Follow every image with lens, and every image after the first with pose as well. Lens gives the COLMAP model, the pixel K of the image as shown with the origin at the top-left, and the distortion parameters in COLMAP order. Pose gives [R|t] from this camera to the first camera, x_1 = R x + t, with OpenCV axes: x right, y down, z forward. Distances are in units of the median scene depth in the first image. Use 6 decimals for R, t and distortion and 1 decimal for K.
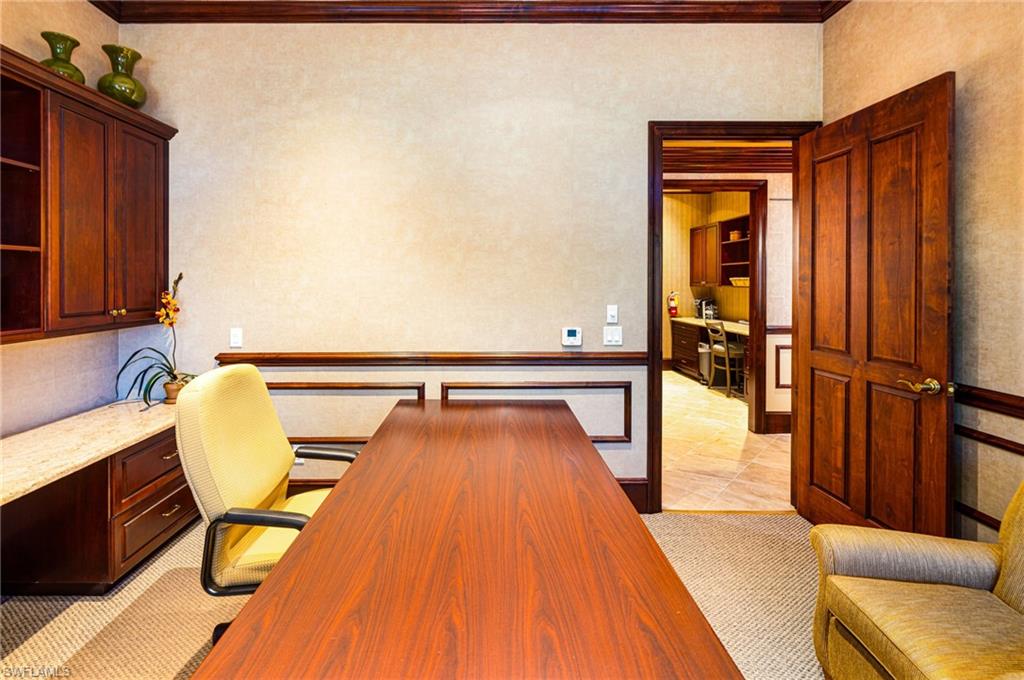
lens RADIAL K [[457.6, 0, 485.0], [0, 457.6, 284.5], [0, 0, 1]] dist [0.001584, 0.000123]
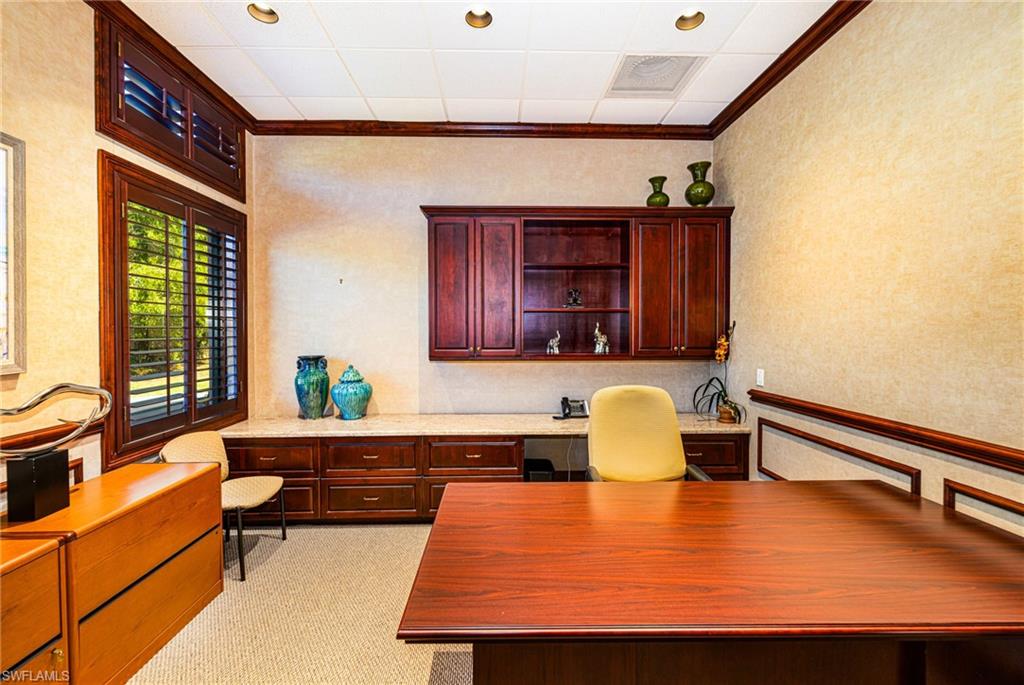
lens RADIAL K [[464.4, 0, 510.4], [0, 464.4, 336.2], [0, 0, 1]] dist [0.000288, -0.000100]
pose [[0.000705, 0.015169, -0.999885, 0.607035], [-0.006267, 0.999865, 0.015164, 0.001217], [0.999980, 0.006255, 0.000800, 0.389936]]
